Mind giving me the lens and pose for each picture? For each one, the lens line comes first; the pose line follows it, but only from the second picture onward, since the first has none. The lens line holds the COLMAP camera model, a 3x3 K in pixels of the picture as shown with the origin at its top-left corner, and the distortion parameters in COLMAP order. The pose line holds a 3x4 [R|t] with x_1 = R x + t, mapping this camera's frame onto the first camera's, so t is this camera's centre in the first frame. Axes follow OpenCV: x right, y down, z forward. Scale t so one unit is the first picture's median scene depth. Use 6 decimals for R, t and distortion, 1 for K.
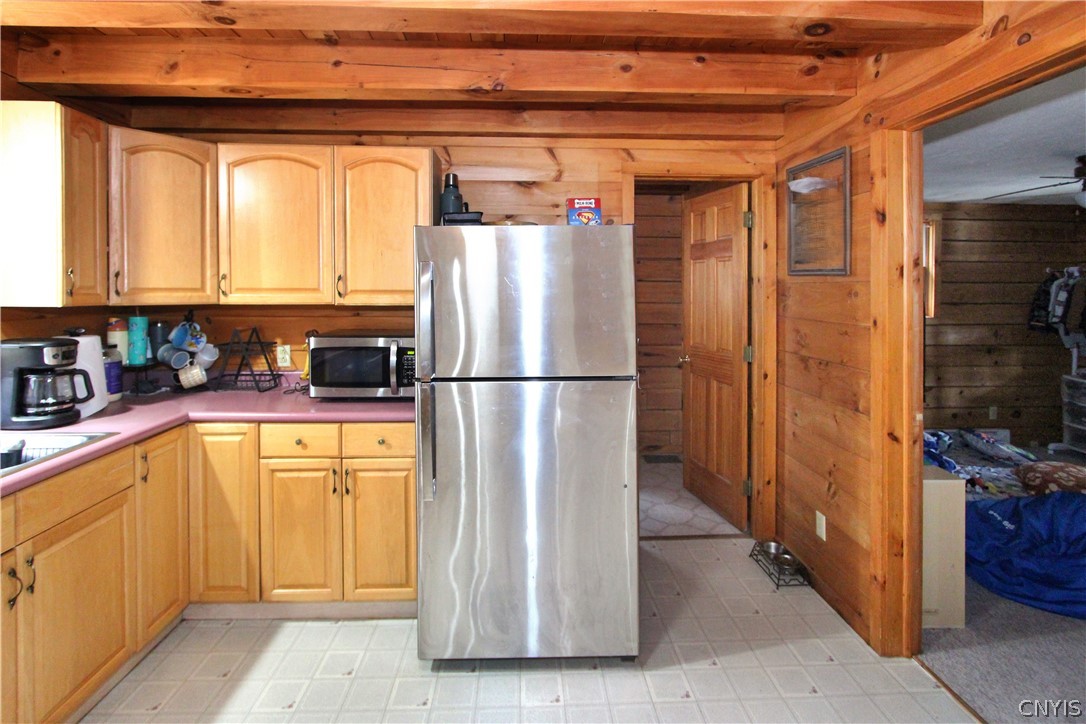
lens RADIAL K [[526.5, 0, 537.5], [0, 526.5, 291.2], [0, 0, 1]] dist [0.004098, -0.002355]
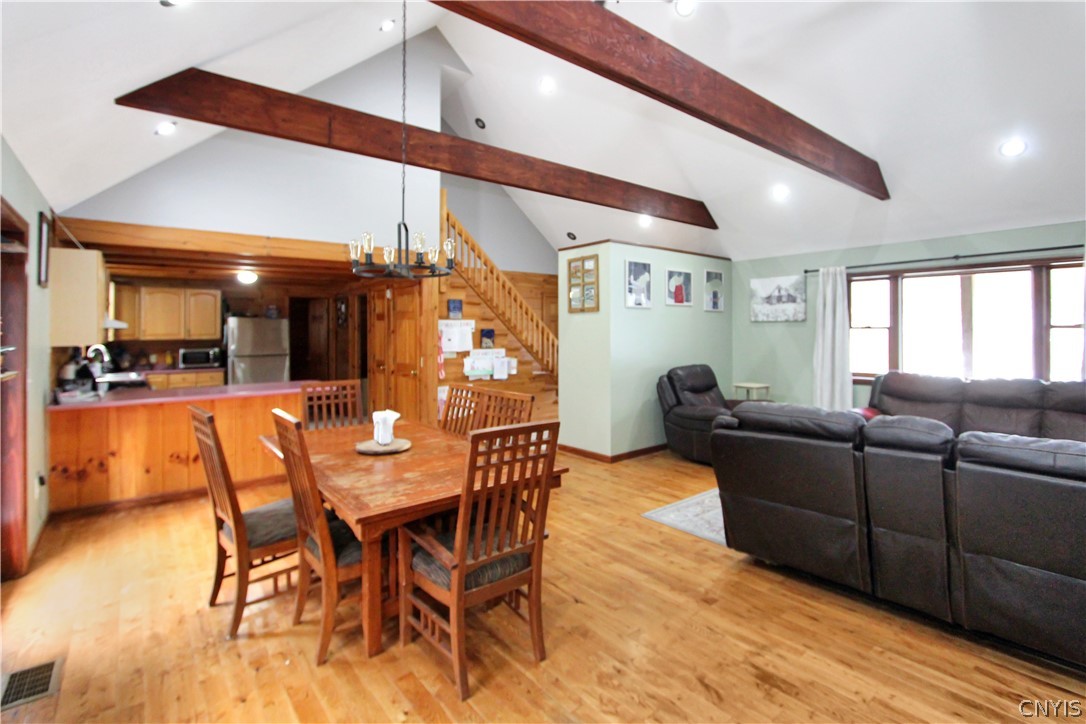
lens RADIAL K [[526.5, 0, 534.4], [0, 526.5, 318.9], [0, 0, 1]] dist [0.004098, -0.002355]
pose [[0.814245, 0.002439, 0.580516, -0.533815], [0.012620, 0.999681, -0.021900, 0.000053], [-0.580384, 0.025158, 0.813955, -2.870401]]
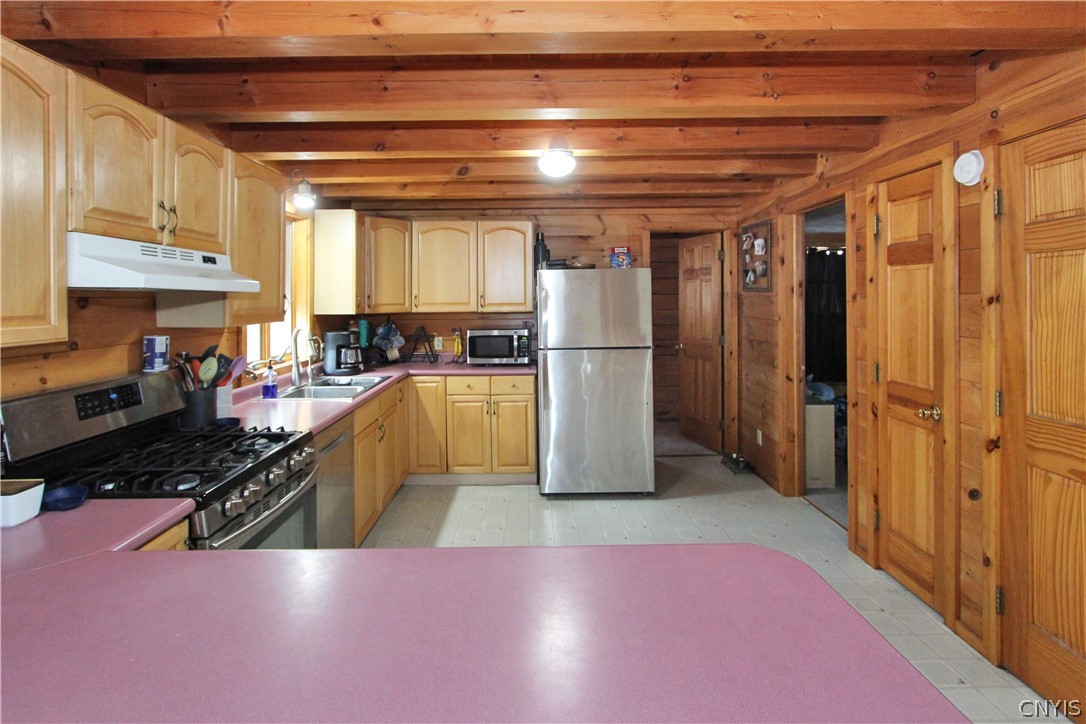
lens RADIAL K [[526.6, 0, 548.0], [0, 526.6, 320.7], [0, 0, 1]] dist [-0.015695, 0.001256]
pose [[0.999915, -0.011437, -0.006332, -0.146347], [0.011663, 0.999253, 0.036839, -0.005902], [0.005906, -0.036910, 0.999301, -0.753163]]
